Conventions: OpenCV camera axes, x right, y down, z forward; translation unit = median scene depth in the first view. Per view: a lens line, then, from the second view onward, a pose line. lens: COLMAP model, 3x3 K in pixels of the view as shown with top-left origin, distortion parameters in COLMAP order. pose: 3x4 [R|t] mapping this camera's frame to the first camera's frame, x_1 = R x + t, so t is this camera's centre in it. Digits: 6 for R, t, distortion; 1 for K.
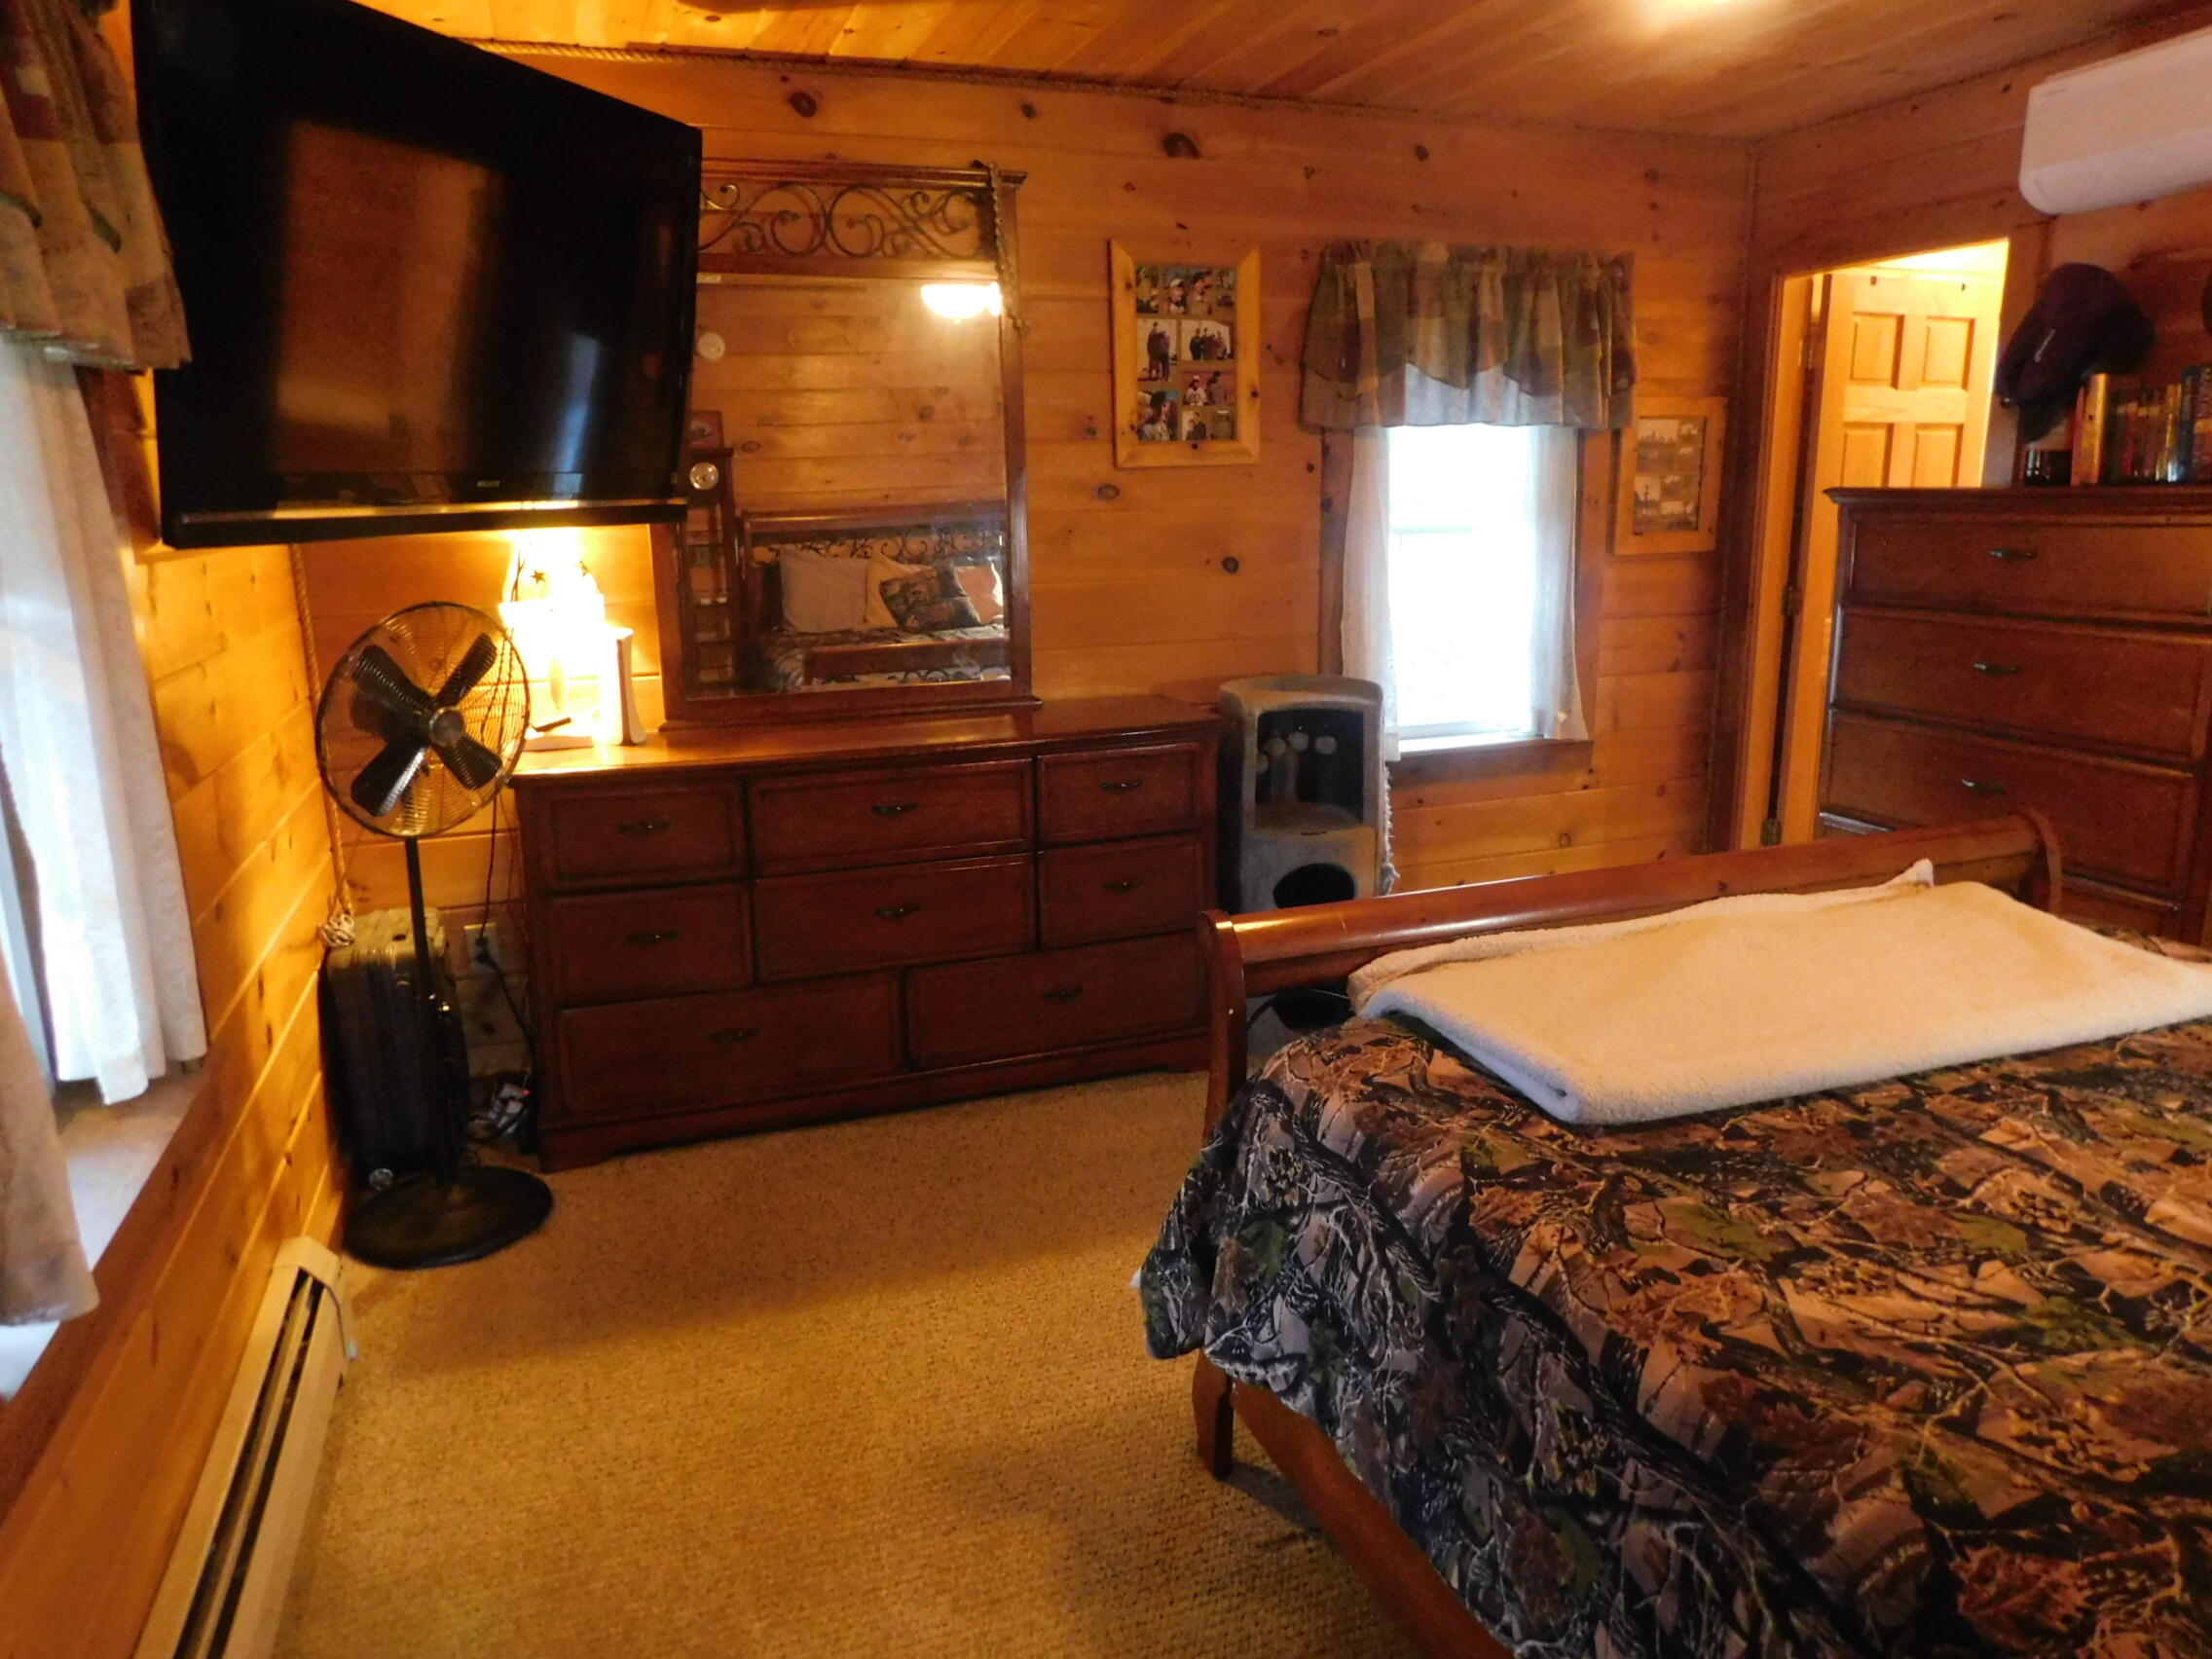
lens RADIAL K [[1463.8, 0, 1105.0], [0, 1463.8, 819.2], [0, 0, 1]] dist [-0.059547, 0.053845]
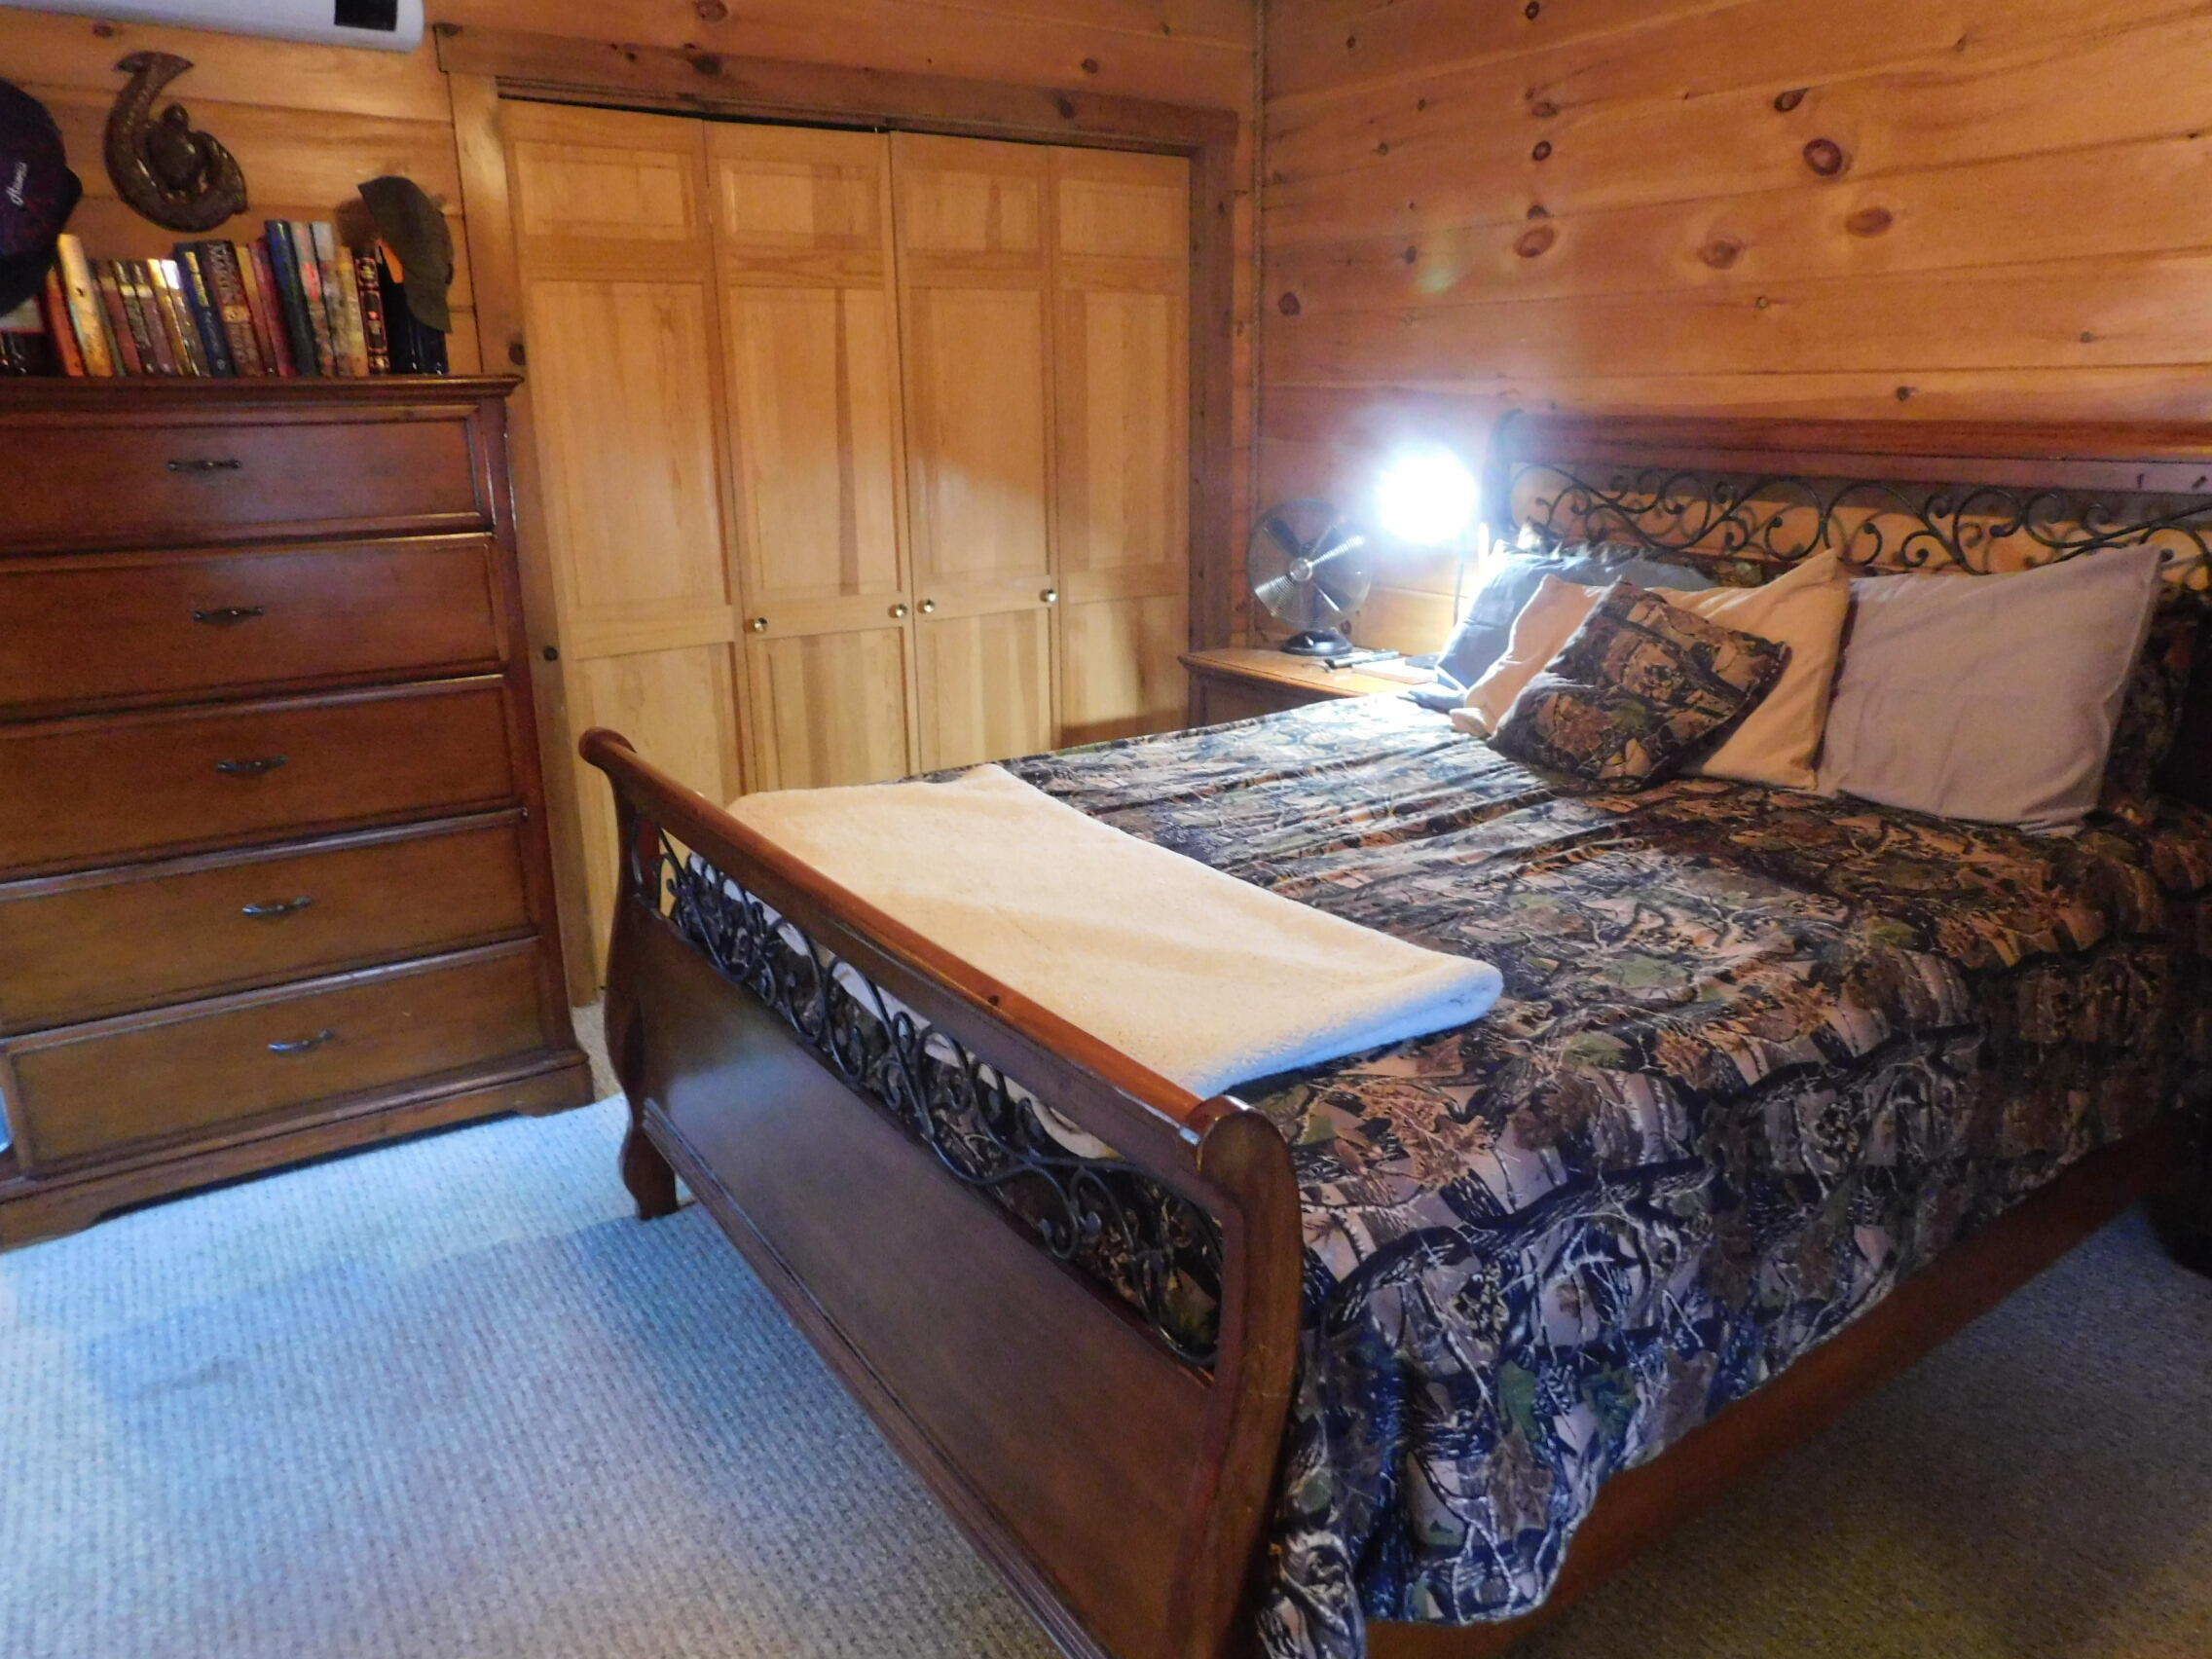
lens RADIAL K [[1463.8, 0, 1105.0], [0, 1463.8, 819.2], [0, 0, 1]] dist [-0.059547, 0.053845]
pose [[-0.241688, -0.251599, 0.937169, -0.516504], [0.224786, 0.925013, 0.306306, -0.274946], [-0.943959, 0.284692, -0.167008, 1.469135]]
